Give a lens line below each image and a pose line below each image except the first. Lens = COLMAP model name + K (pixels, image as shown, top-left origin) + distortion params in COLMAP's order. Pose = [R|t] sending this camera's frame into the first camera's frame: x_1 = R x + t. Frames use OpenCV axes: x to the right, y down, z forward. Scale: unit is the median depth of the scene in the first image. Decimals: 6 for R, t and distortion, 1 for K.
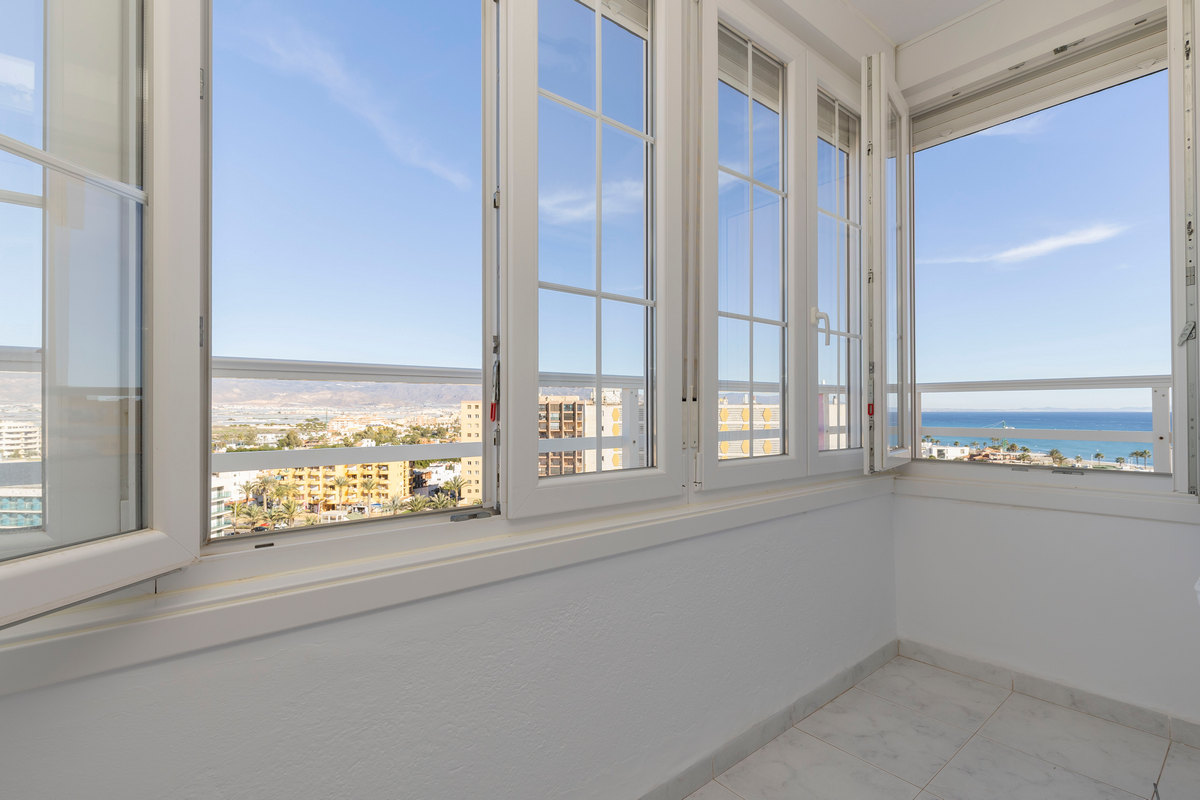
lens RADIAL K [[538.5, 0, 601.7], [0, 538.5, 403.7], [0, 0, 1]] dist [0.003160, 0.000760]
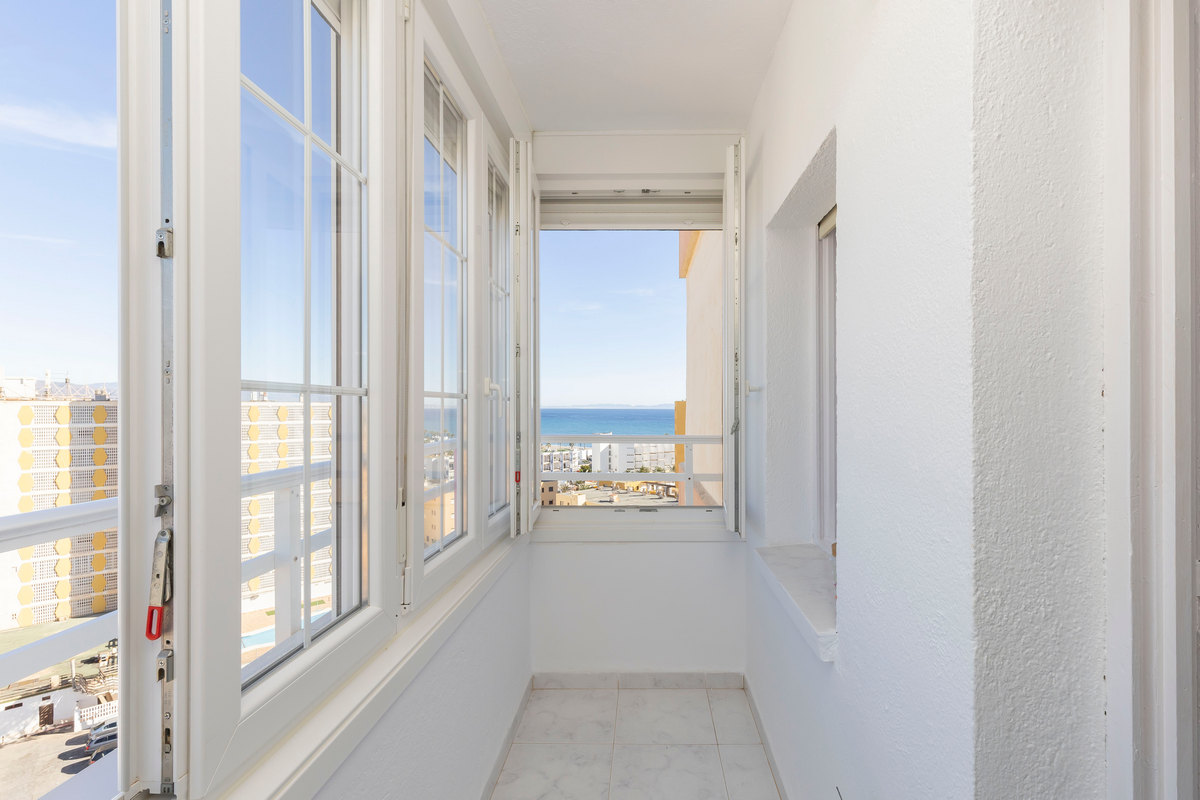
lens RADIAL K [[545.4, 0, 609.8], [0, 545.4, 400.3], [0, 0, 1]] dist [0.002122, 0.000635]
pose [[0.659283, 0.001736, 0.751893, -0.208939], [-0.006728, 0.999971, 0.003591, -0.144688], [-0.751865, -0.007426, 0.659276, 0.180107]]
